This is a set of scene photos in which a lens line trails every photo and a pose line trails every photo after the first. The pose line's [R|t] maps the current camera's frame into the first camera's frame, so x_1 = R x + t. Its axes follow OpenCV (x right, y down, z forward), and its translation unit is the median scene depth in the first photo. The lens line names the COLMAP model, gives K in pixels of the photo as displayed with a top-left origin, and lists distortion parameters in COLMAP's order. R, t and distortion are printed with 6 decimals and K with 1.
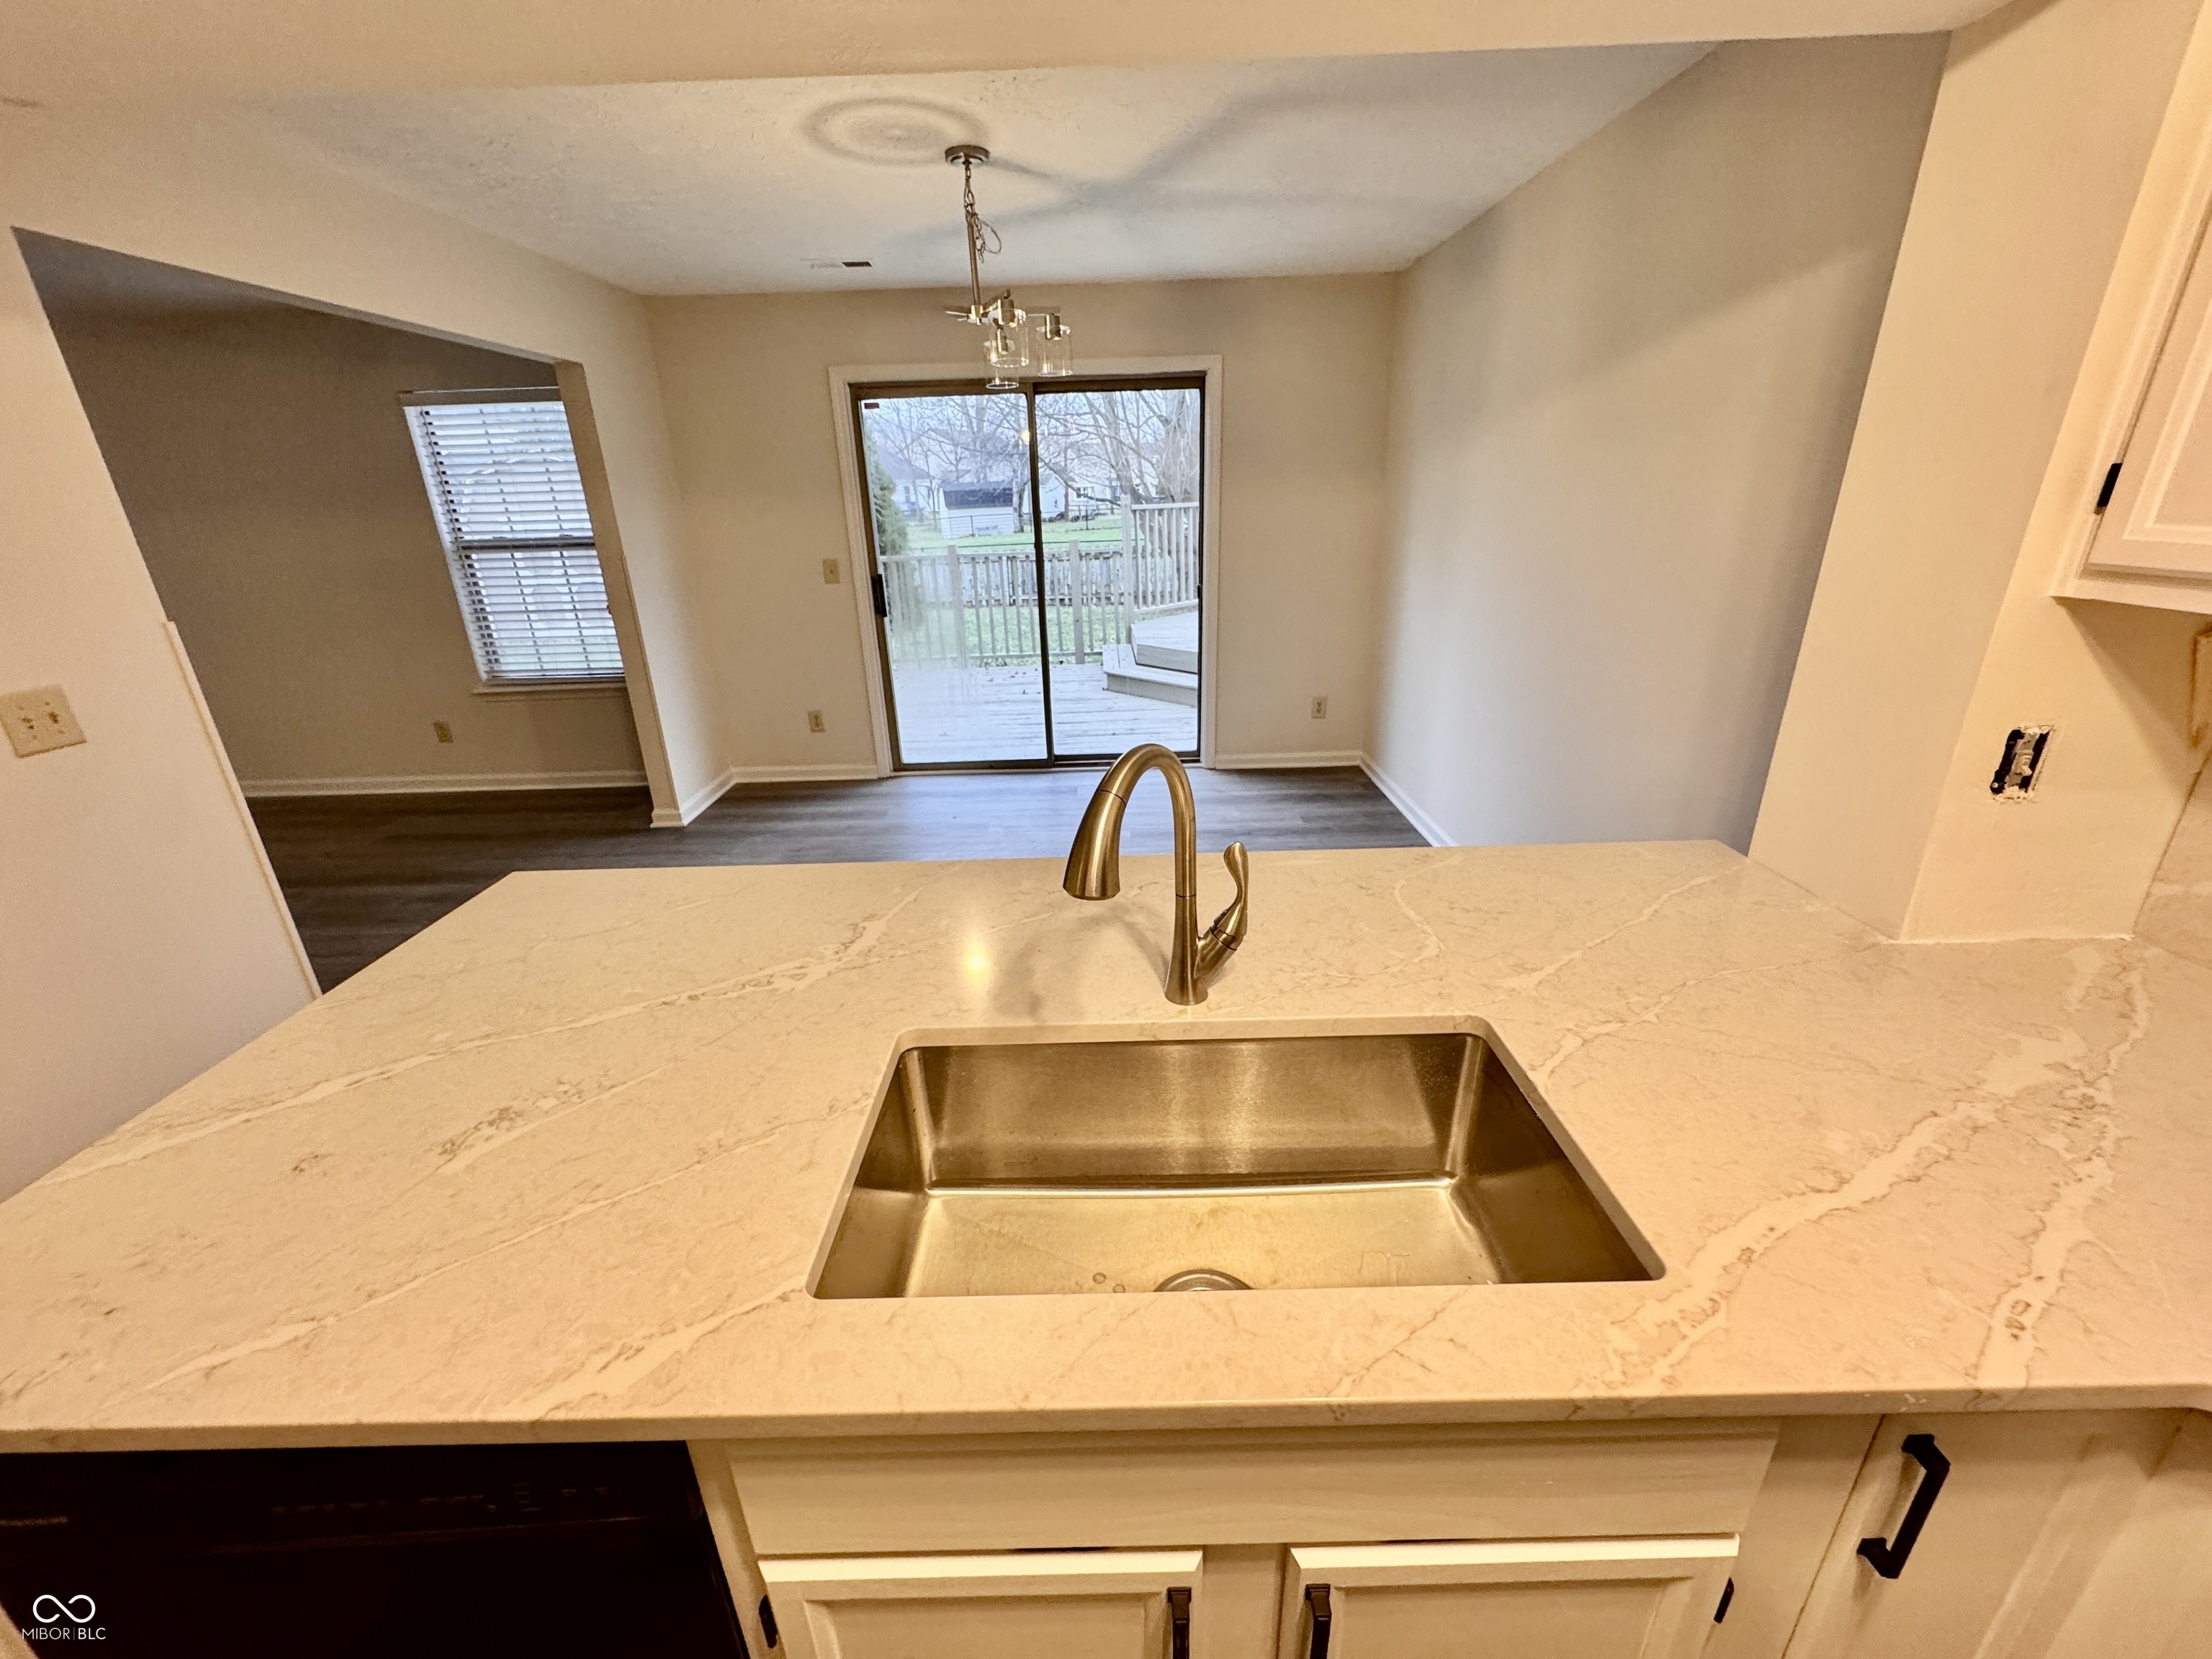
lens RADIAL K [[882.3, 0, 1112.1], [0, 882.3, 834.8], [0, 0, 1]] dist [-0.002903, 0.000790]
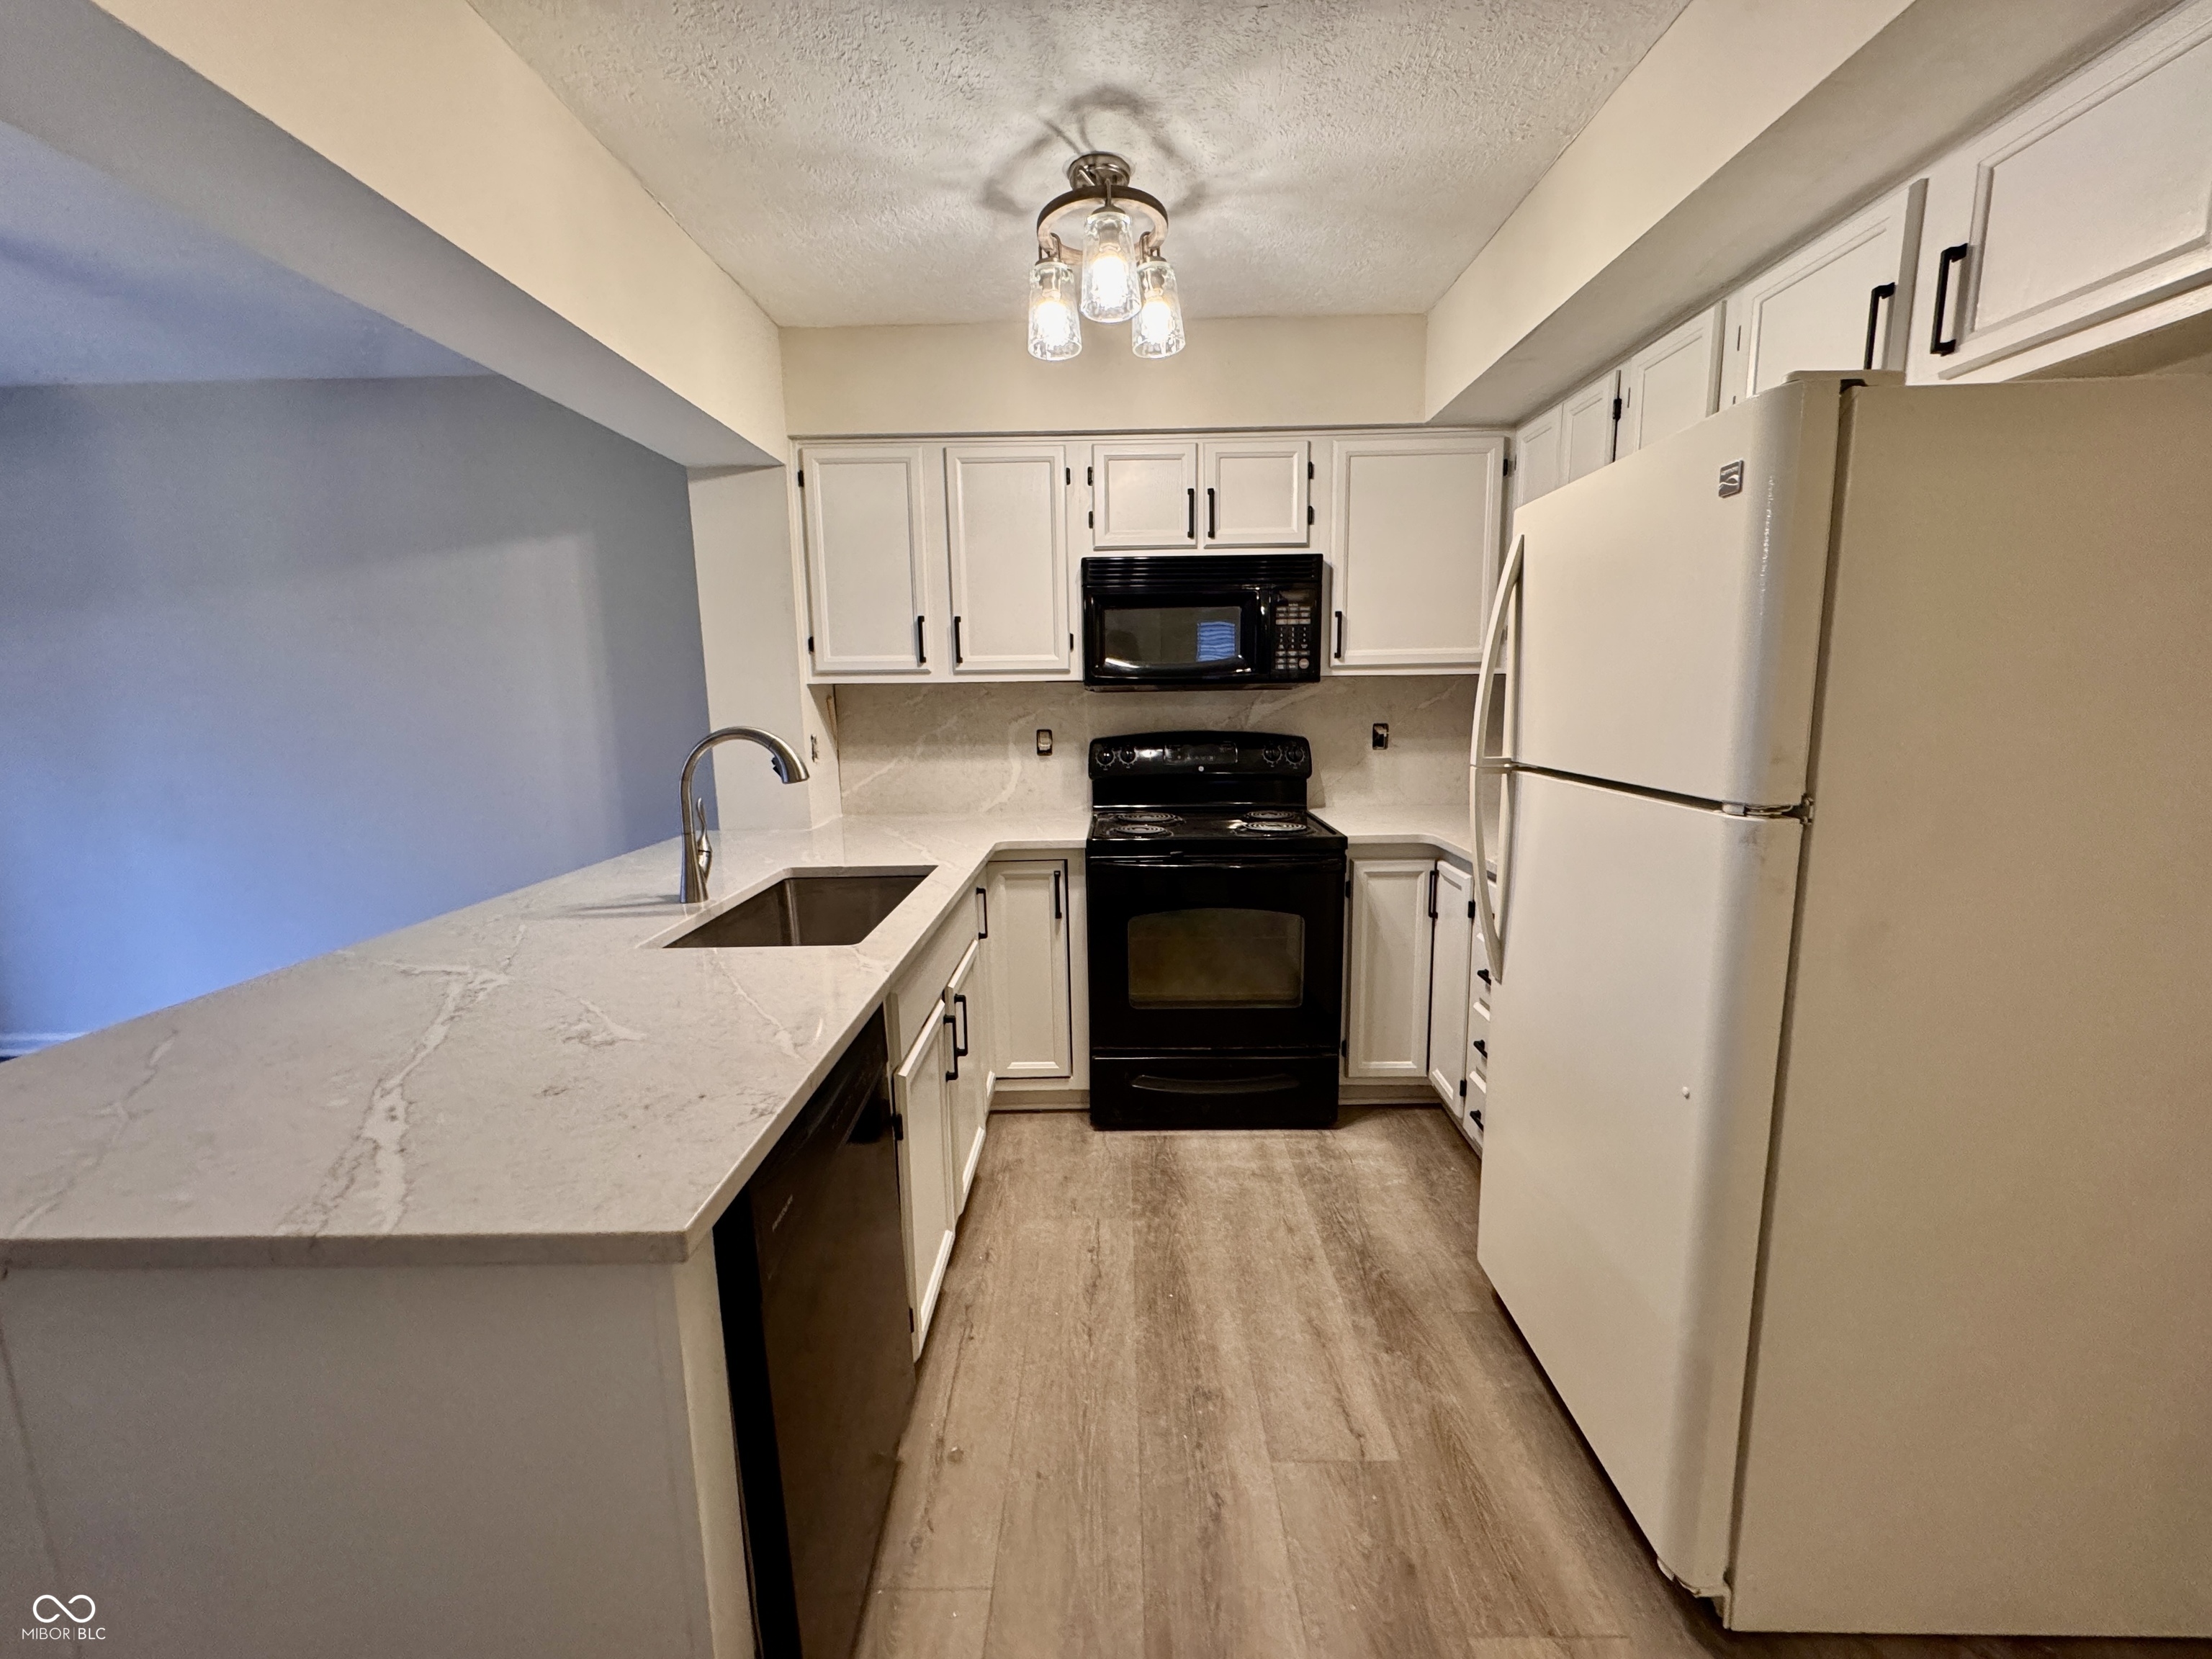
lens RADIAL K [[882.3, 0, 1110.1], [0, 882.3, 824.5], [0, 0, 1]] dist [-0.002903, 0.000790]
pose [[0.010362, -0.123765, 0.992257, -1.582426], [0.376855, 0.919625, 0.110770, 0.167538], [-0.926214, 0.372789, 0.056171, 0.142541]]
